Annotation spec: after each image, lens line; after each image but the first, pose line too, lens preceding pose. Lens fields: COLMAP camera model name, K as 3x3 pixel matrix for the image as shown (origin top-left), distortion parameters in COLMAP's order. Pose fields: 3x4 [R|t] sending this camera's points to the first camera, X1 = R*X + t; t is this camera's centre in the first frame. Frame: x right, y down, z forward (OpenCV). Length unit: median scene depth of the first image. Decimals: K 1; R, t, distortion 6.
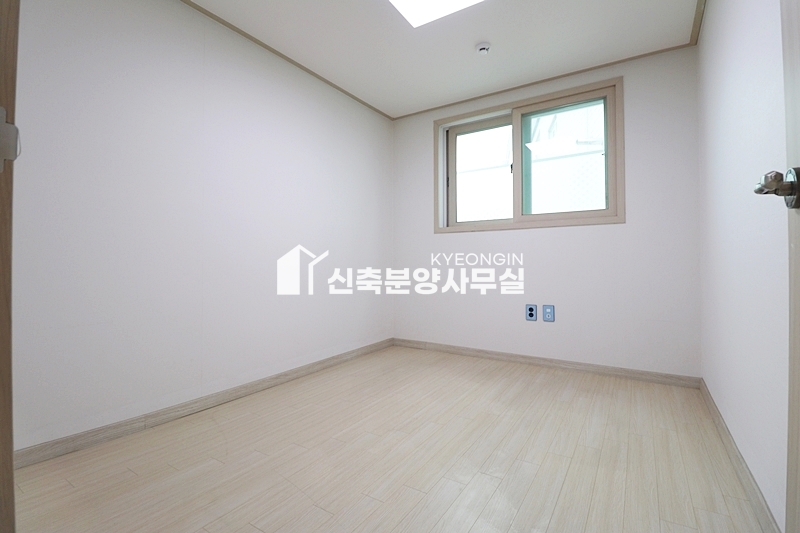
lens RADIAL K [[370.7, 0, 400.2], [0, 370.7, 261.7], [0, 0, 1]] dist [-0.015312, -0.007240]
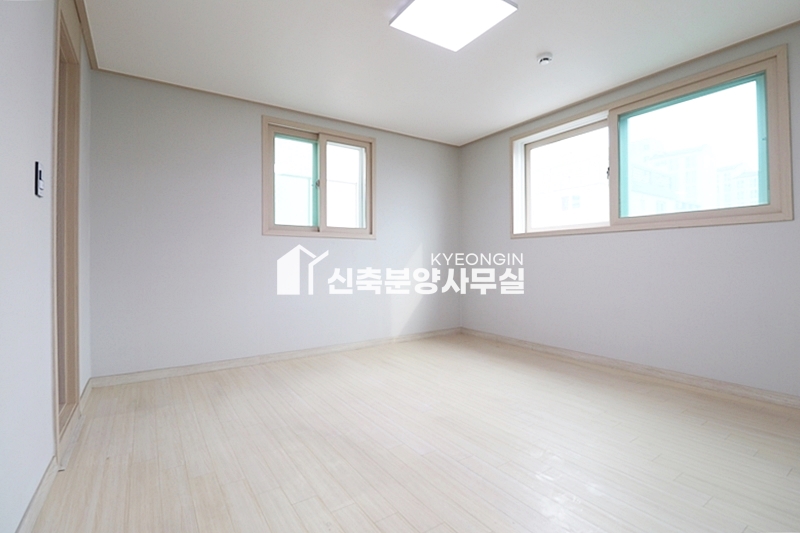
lens RADIAL K [[370.7, 0, 398.7], [0, 370.7, 266.2], [0, 0, 1]] dist [-0.015312, -0.007240]
pose [[0.915108, 0.016194, -0.402883, 0.193721], [-0.013303, 0.999862, 0.009975, -0.000798], [0.402989, -0.003769, 0.915197, -0.129308]]
